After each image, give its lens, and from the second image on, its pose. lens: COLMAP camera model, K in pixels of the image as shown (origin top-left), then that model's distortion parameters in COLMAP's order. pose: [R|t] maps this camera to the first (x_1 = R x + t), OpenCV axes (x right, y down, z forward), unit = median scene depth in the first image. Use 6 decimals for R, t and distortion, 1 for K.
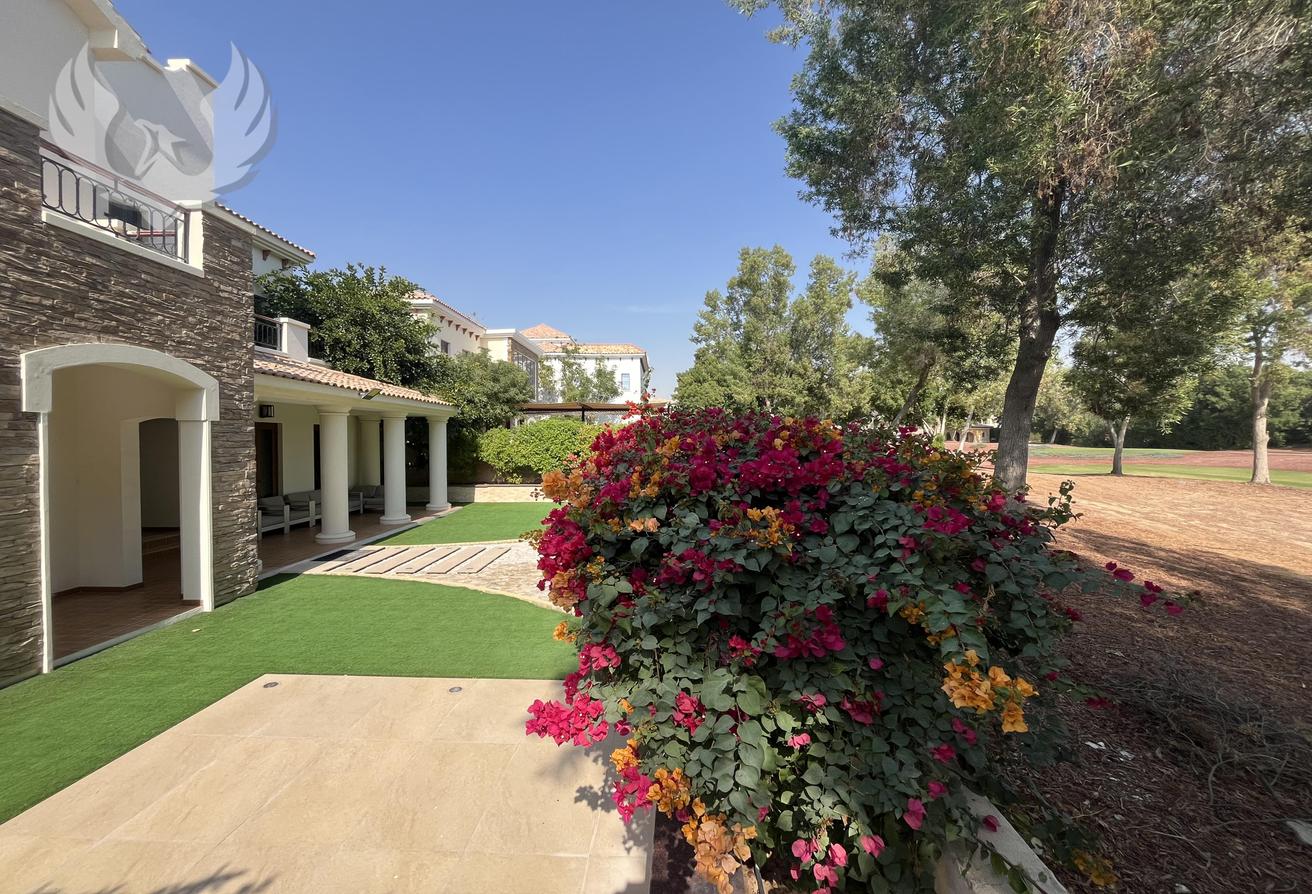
lens RADIAL K [[533.7, 0, 658.8], [0, 533.7, 448.8], [0, 0, 1]] dist [-0.004626, -0.000180]
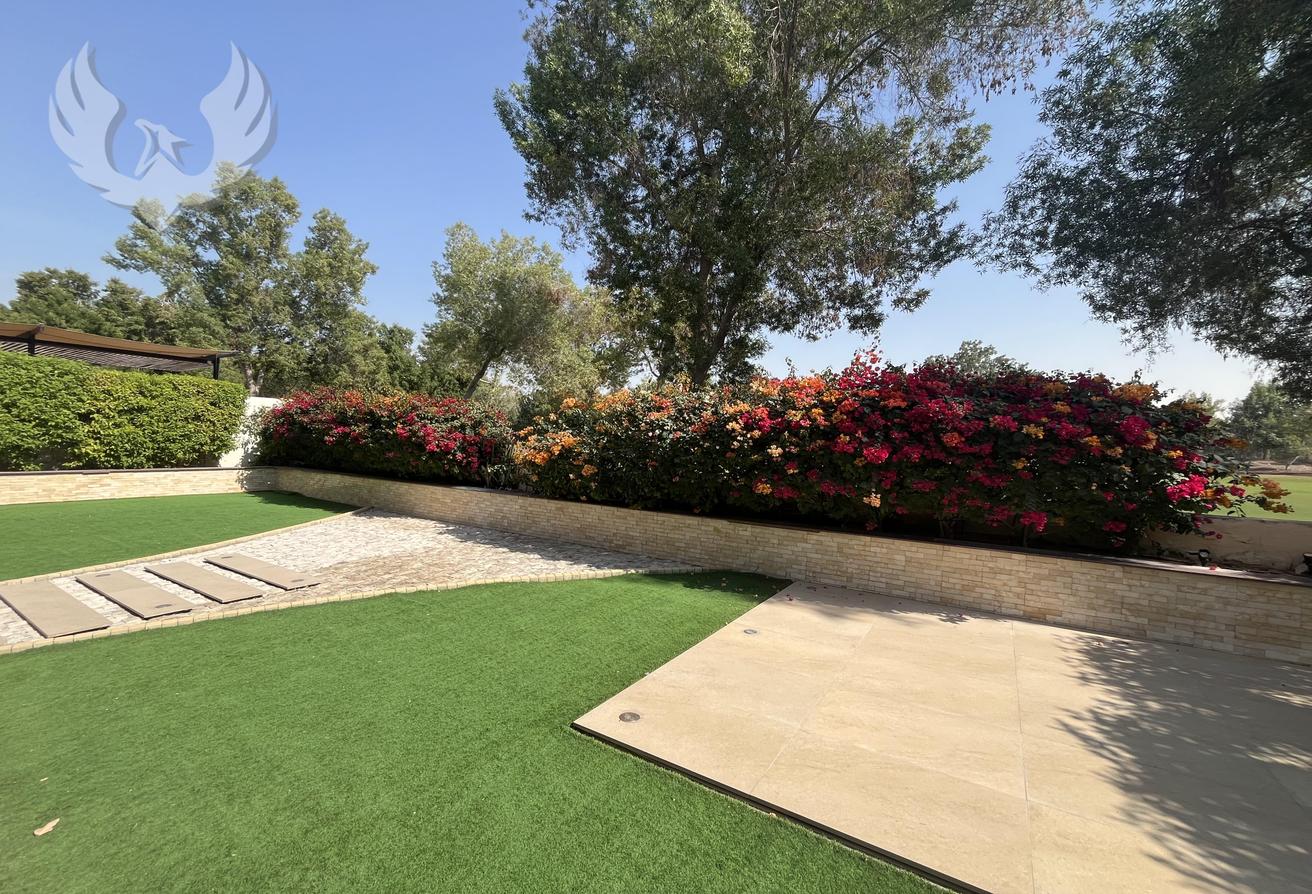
lens RADIAL K [[533.7, 0, 655.3], [0, 533.7, 441.2], [0, 0, 1]] dist [-0.004626, -0.000180]
pose [[0.509858, 0.015988, 0.860110, -0.981604], [-0.013216, 0.999855, -0.010751, 0.102236], [-0.860157, -0.005886, 0.509995, 0.518436]]
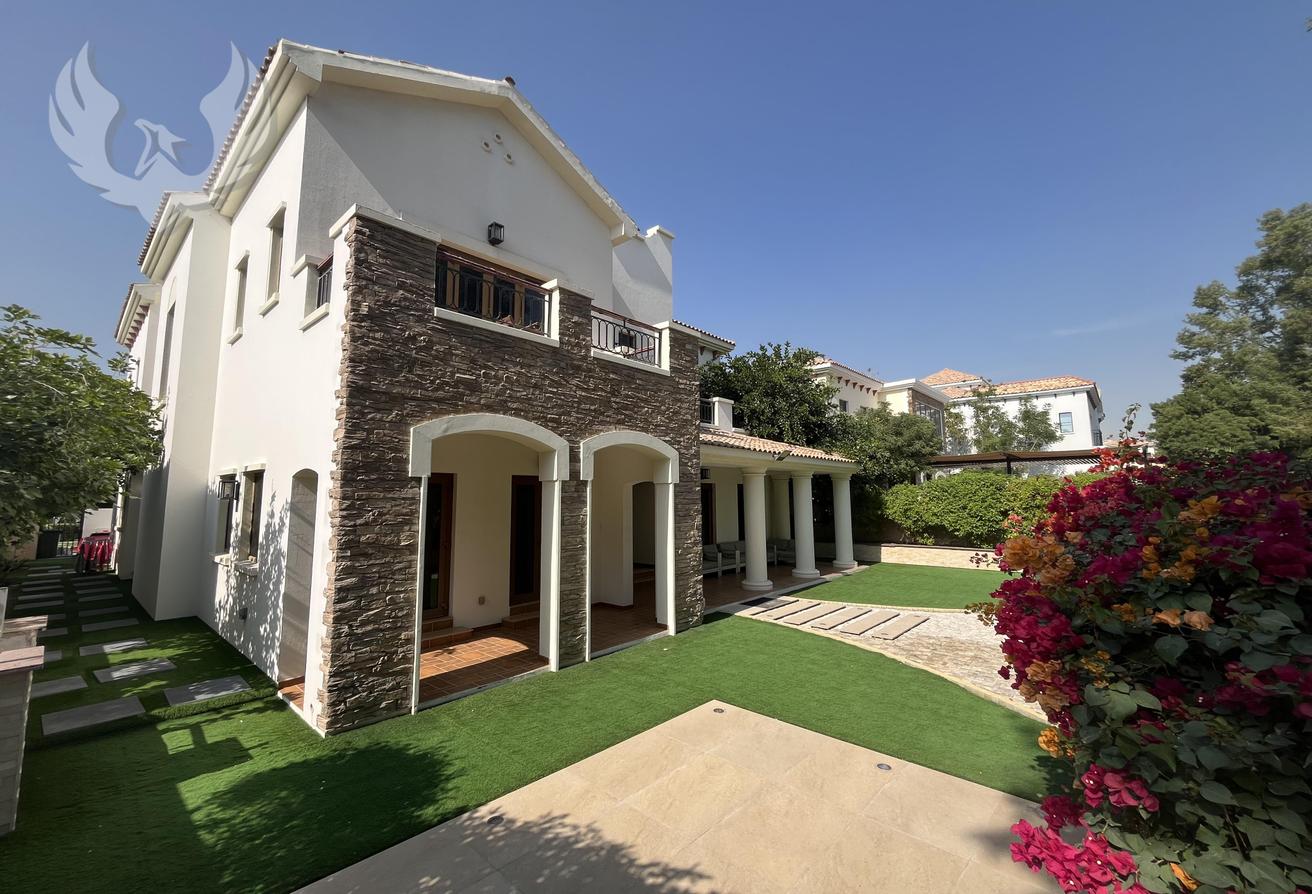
lens RADIAL K [[533.7, 0, 650.6], [0, 533.7, 437.4], [0, 0, 1]] dist [-0.004626, -0.000180]
pose [[0.746982, -0.076529, -0.660425, -0.019978], [-0.007411, 0.992333, -0.123373, -0.002889], [0.664803, 0.097052, 0.740687, -0.015761]]
